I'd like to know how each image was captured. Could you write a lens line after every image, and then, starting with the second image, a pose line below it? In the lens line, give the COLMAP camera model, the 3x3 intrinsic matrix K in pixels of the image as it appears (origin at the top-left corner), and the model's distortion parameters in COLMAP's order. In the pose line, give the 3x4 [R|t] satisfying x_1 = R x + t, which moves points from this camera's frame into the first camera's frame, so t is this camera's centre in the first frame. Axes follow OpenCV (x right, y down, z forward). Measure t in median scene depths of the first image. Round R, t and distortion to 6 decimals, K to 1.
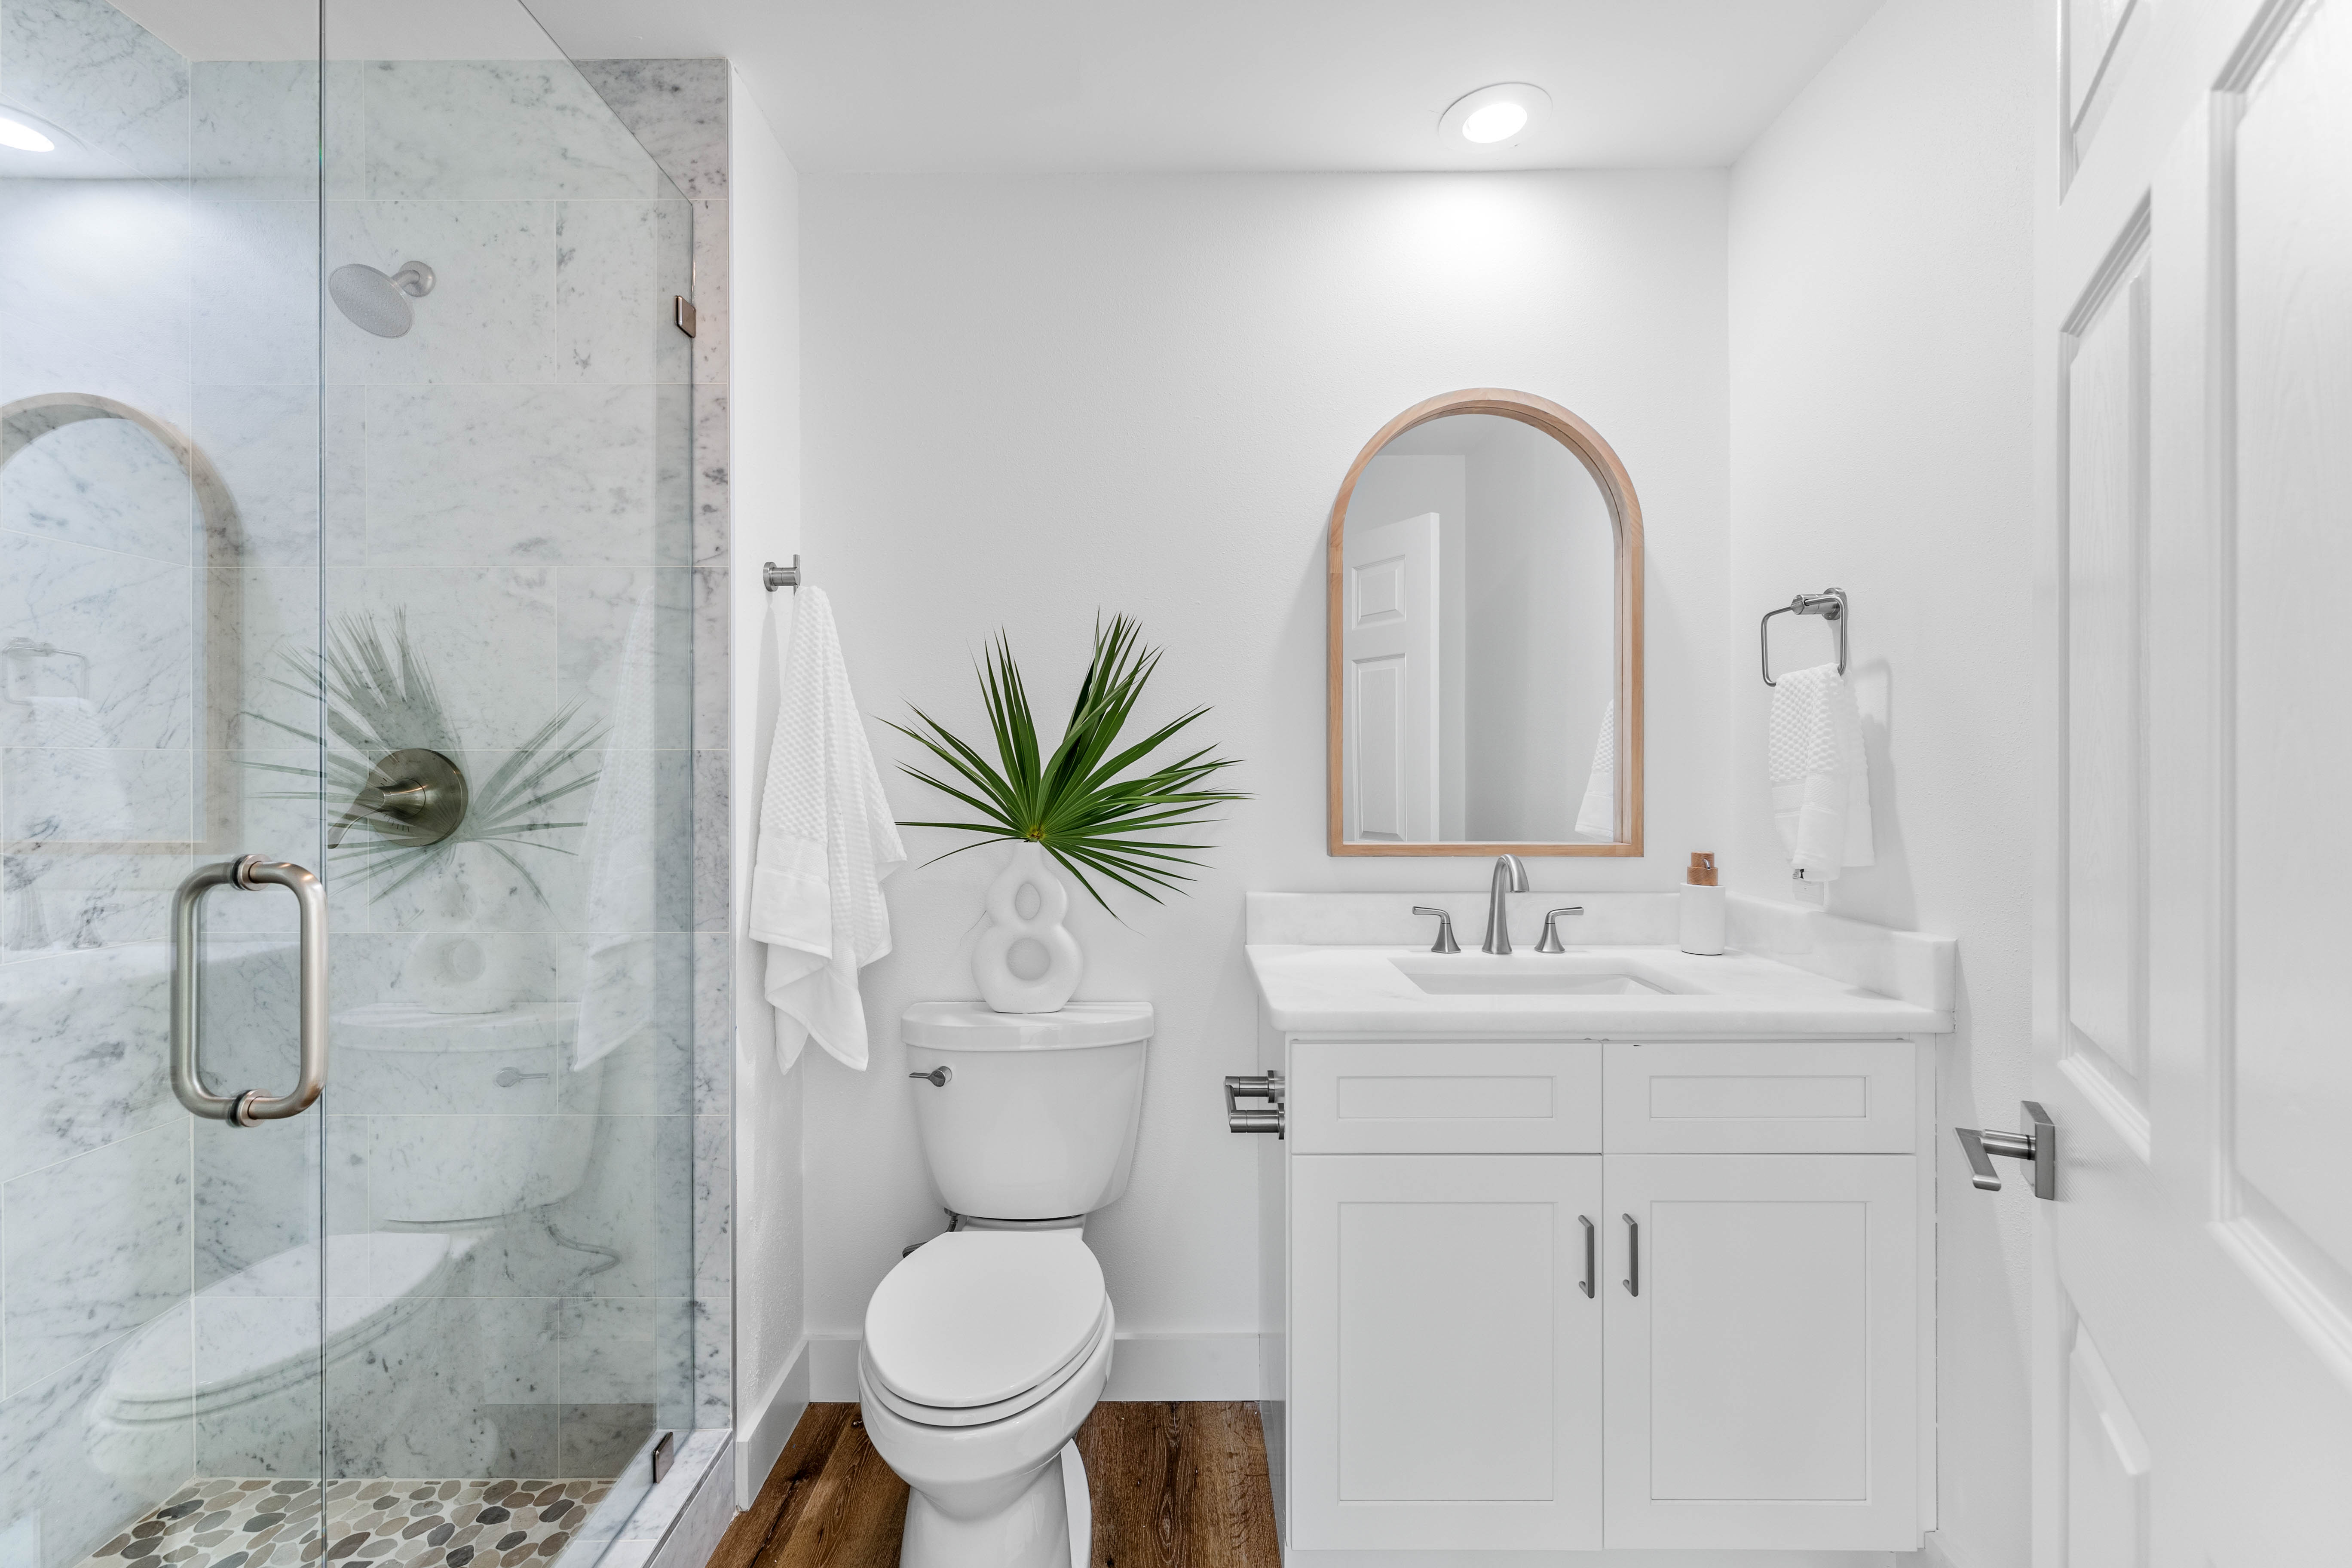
lens RADIAL K [[1011.8, 0, 1177.6], [0, 1011.8, 776.5], [0, 0, 1]] dist [0.001576, 0.000723]
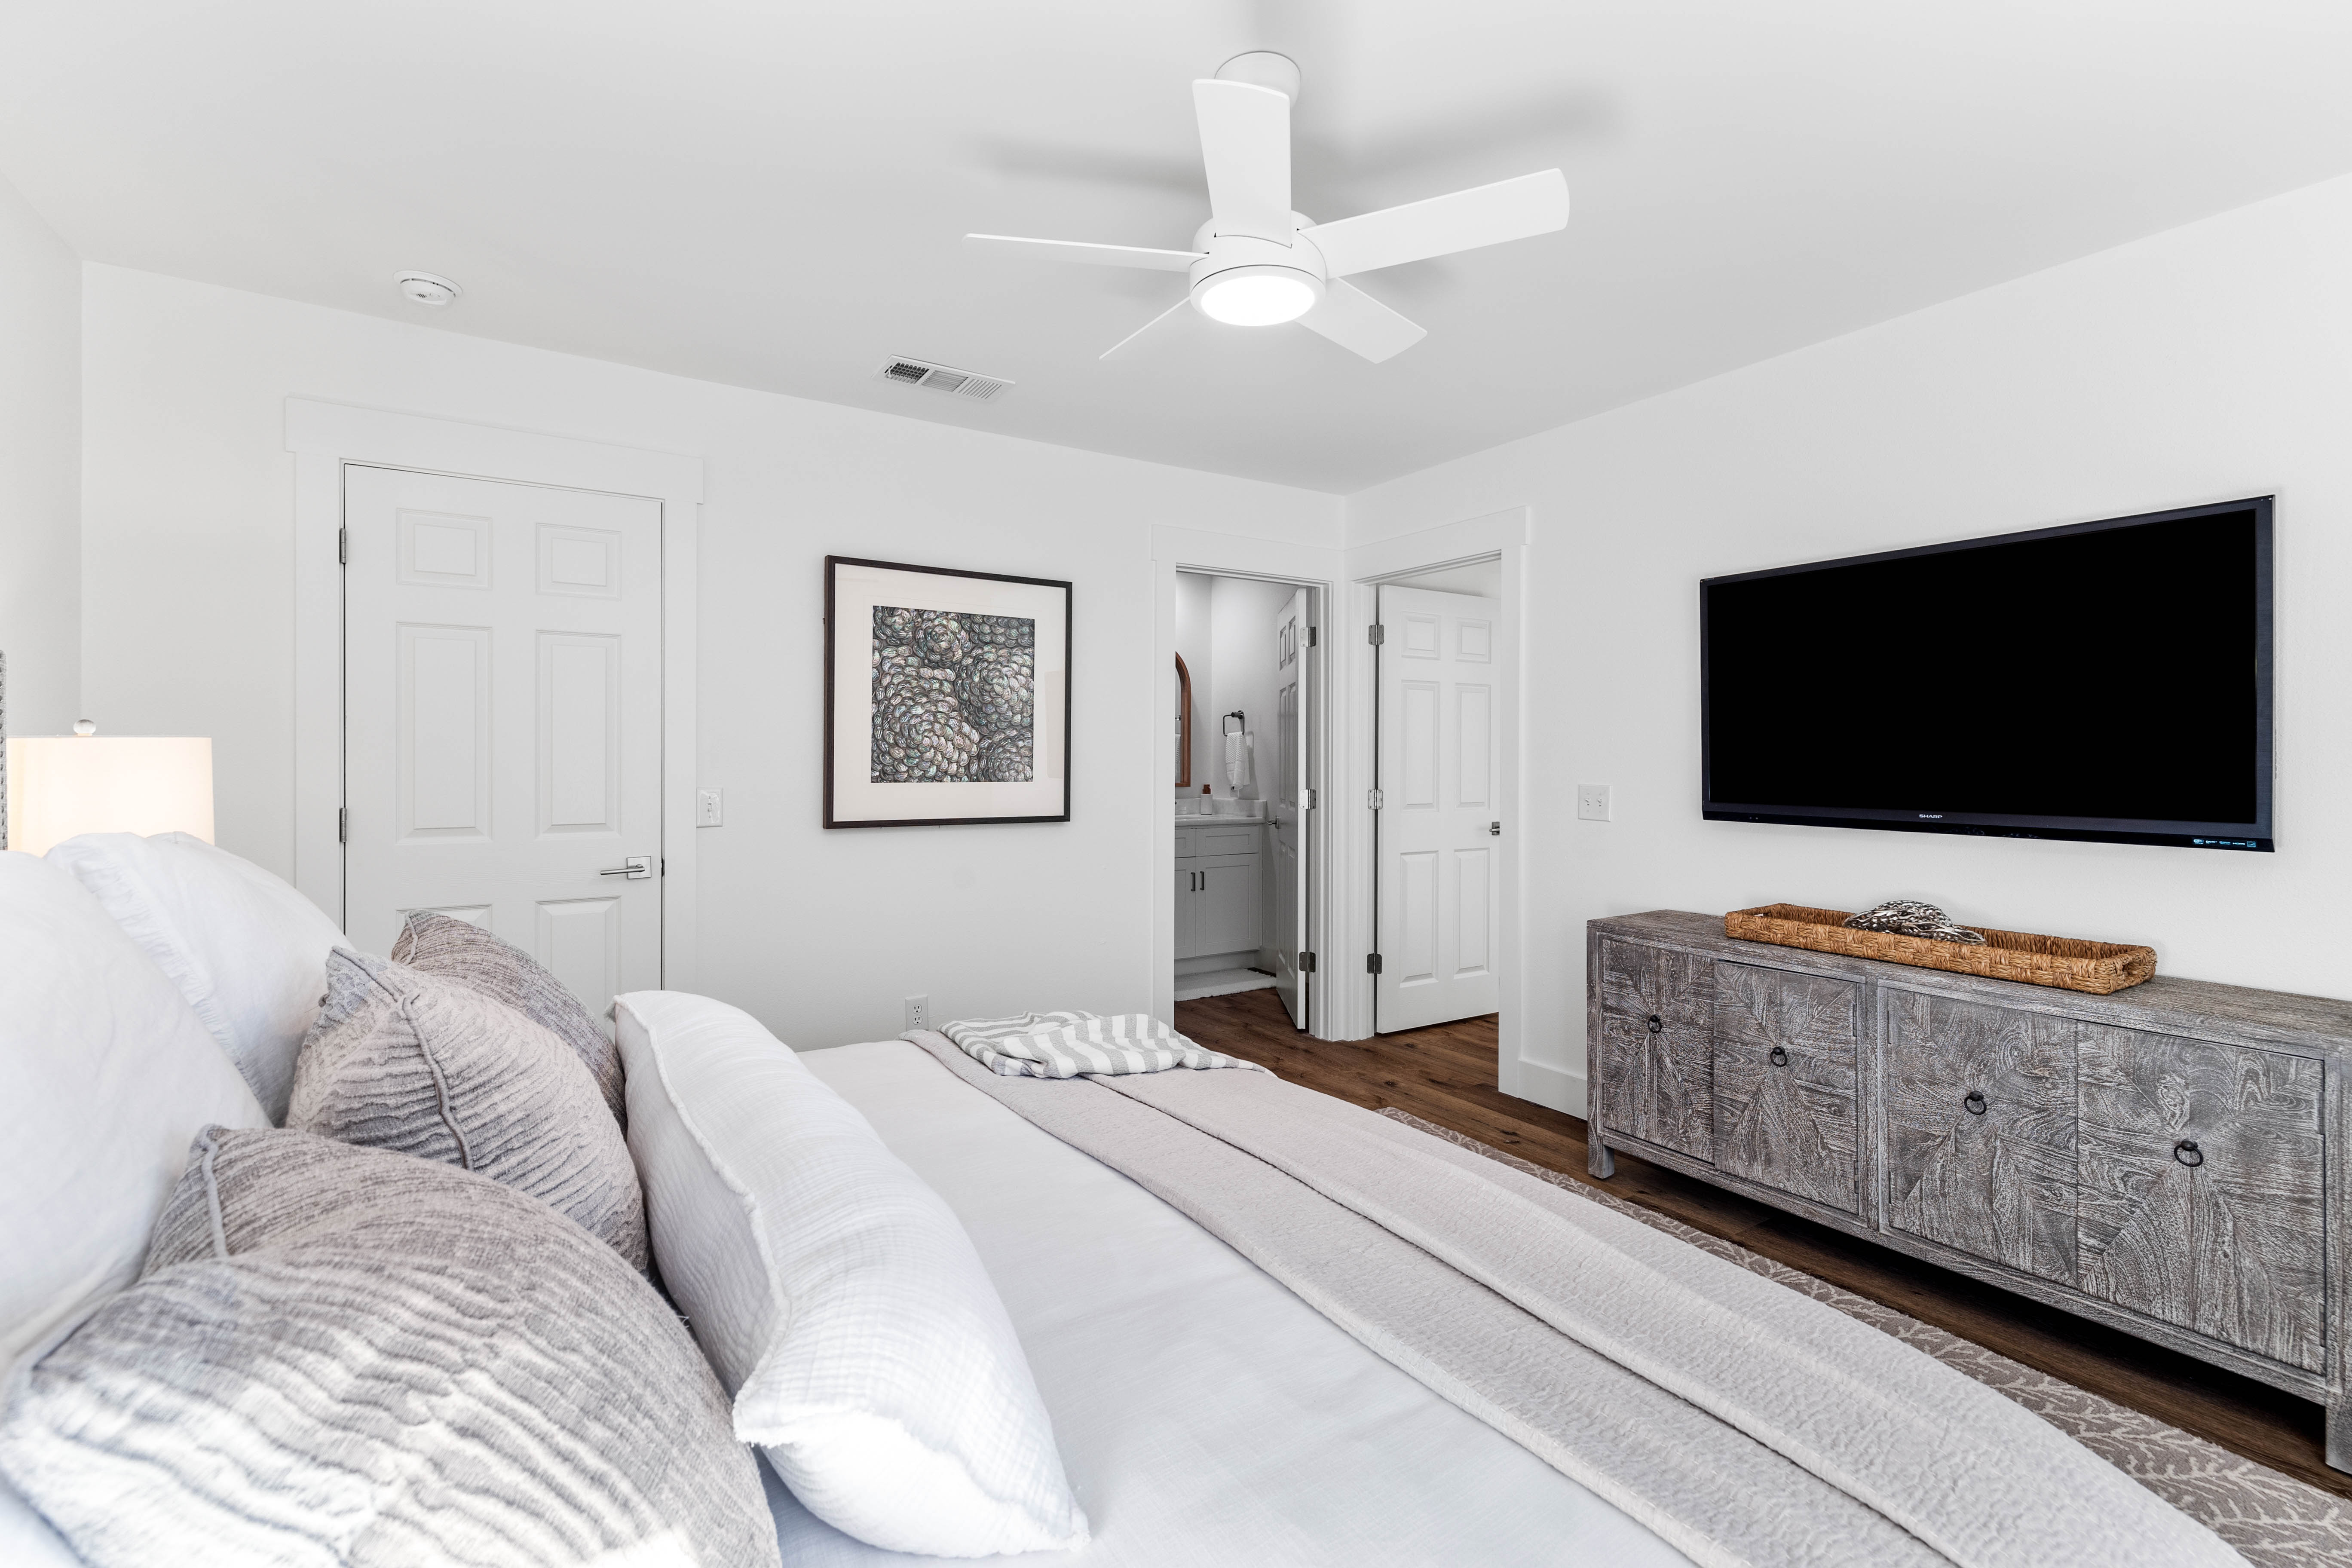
lens RADIAL K [[1011.8, 0, 1175.8], [0, 1011.8, 775.0], [0, 0, 1]] dist [0.001576, 0.000723]
pose [[0.850826, -0.003833, 0.525434, -1.474891], [0.001709, 0.999988, 0.004528, 0.032210], [-0.525445, -0.002955, 0.850822, -1.991808]]
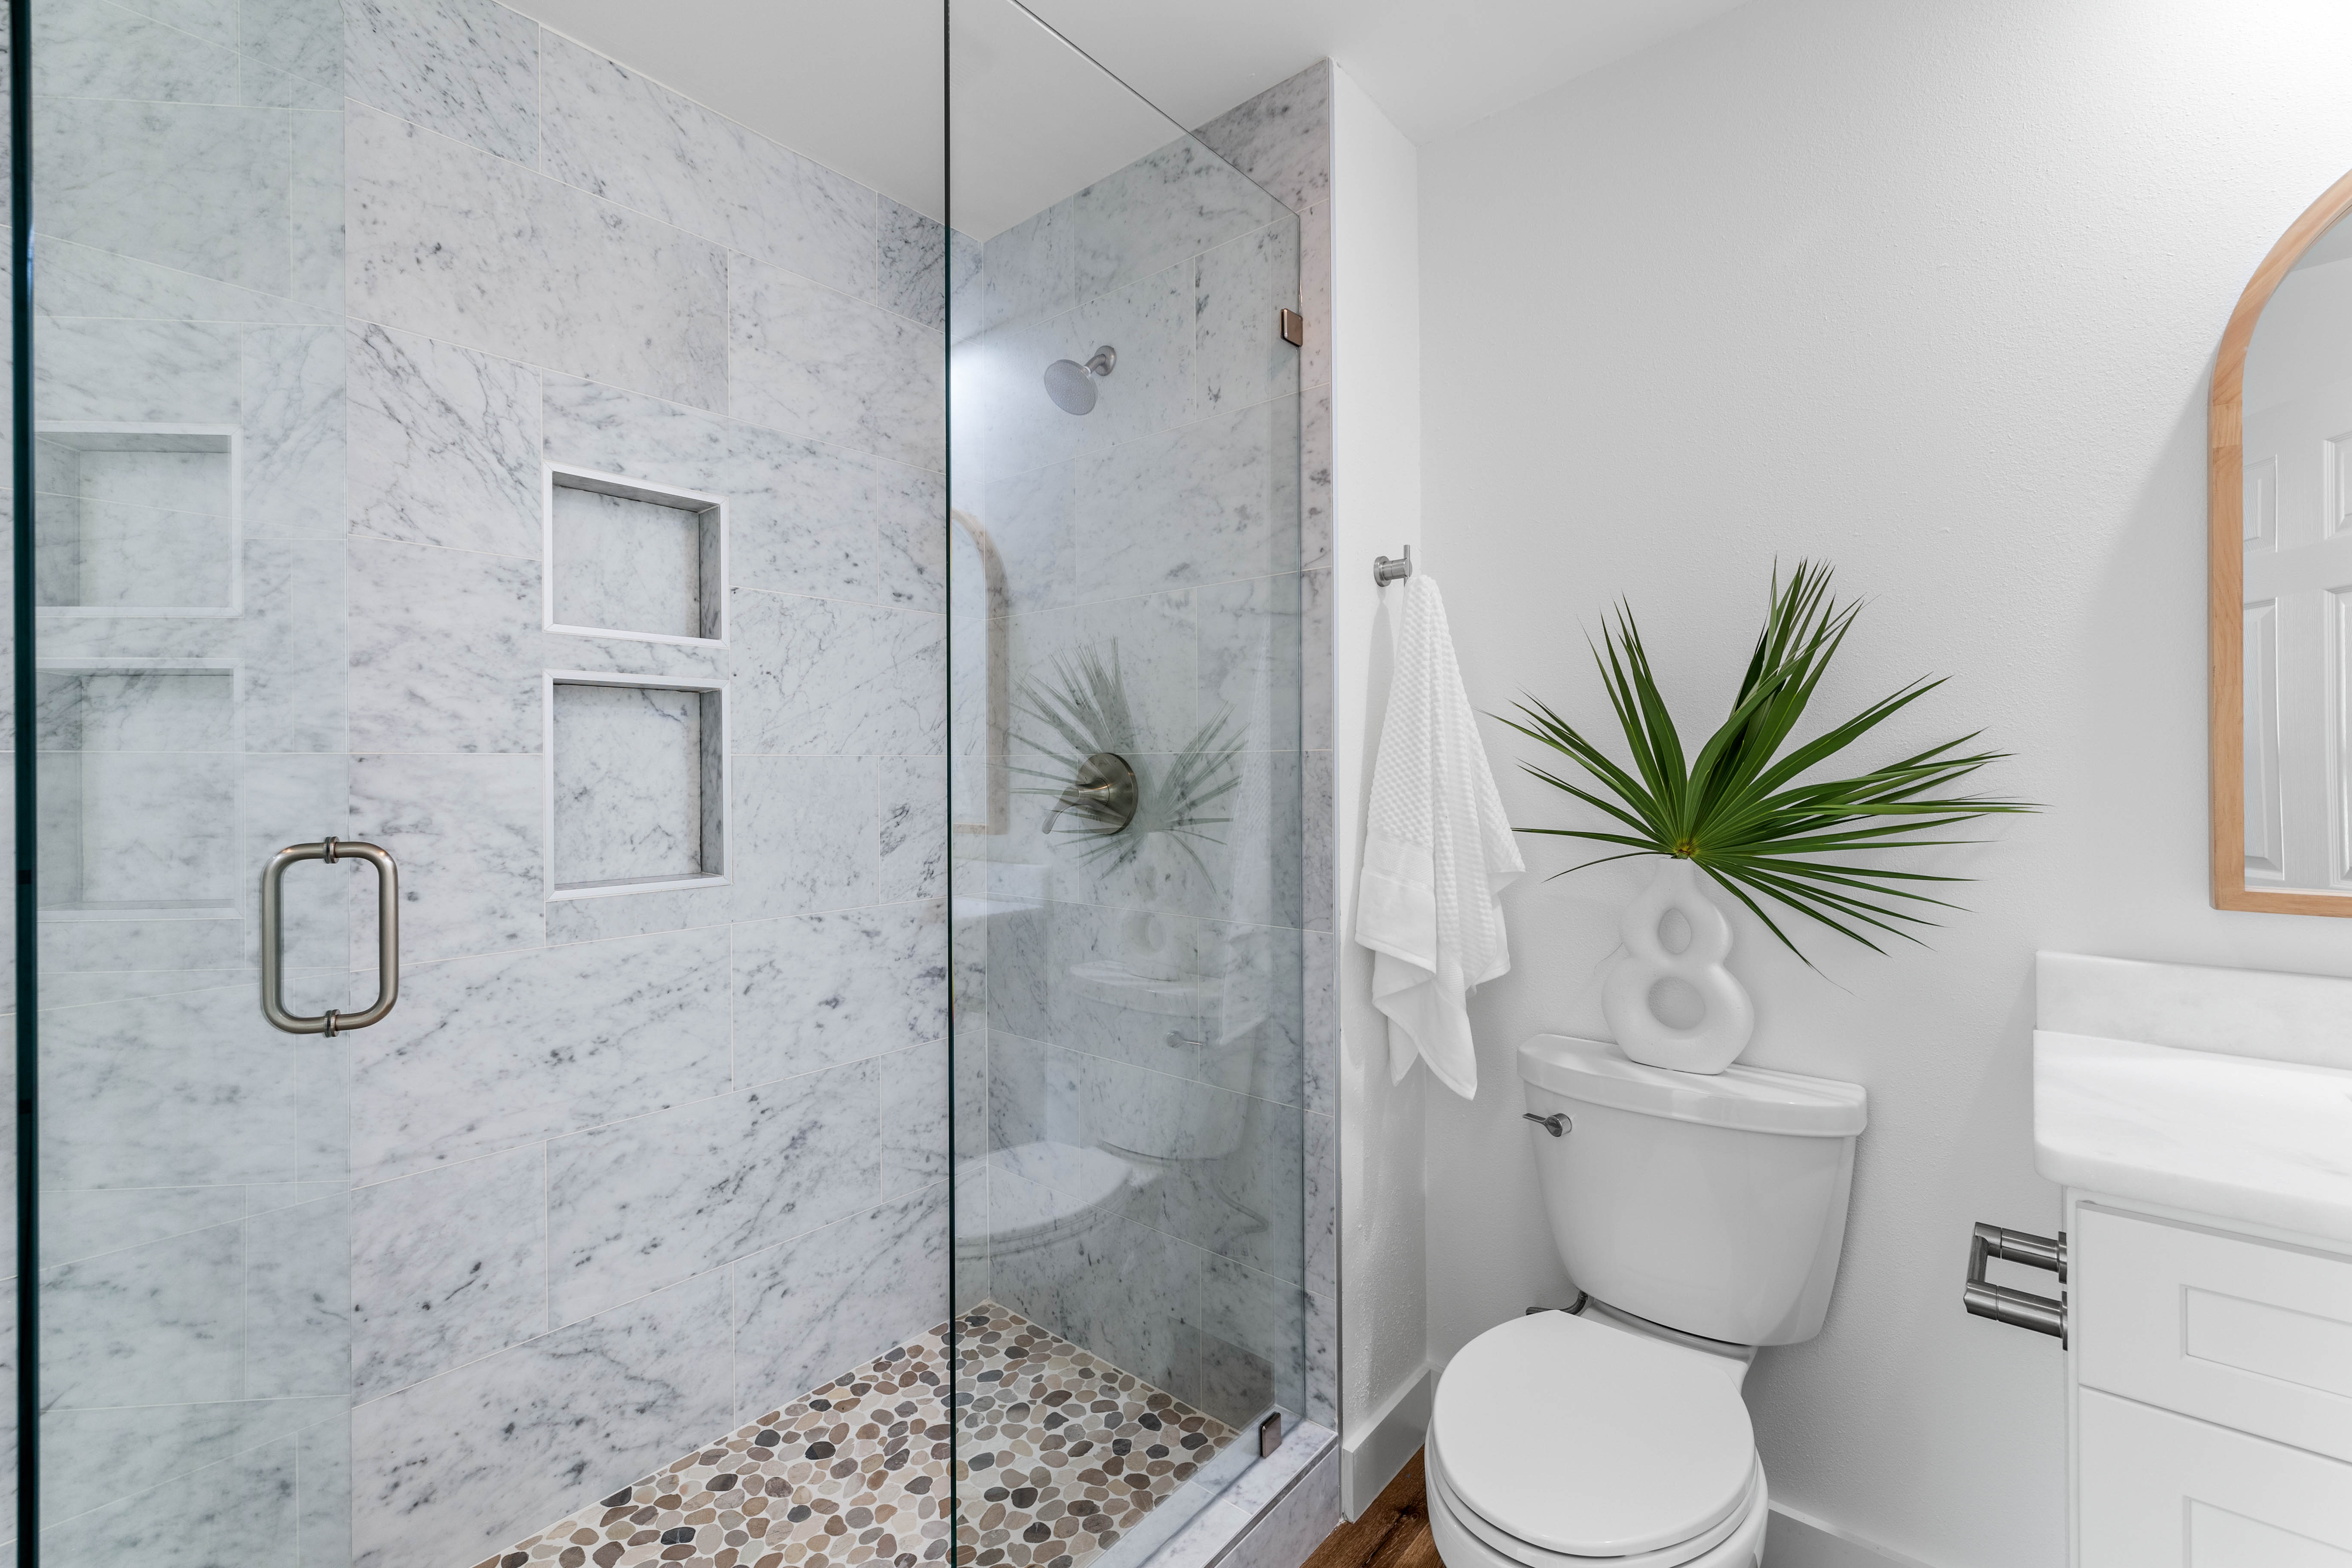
lens RADIAL K [[1011.8, 0, 1170.2], [0, 1011.8, 771.3], [0, 0, 1]] dist [0.001576, 0.000723]
pose [[0.757784, -0.000781, -0.652505, 0.085545], [-0.000987, 0.999997, -0.002343, -0.002906], [0.652505, 0.002419, 0.757781, 0.140539]]
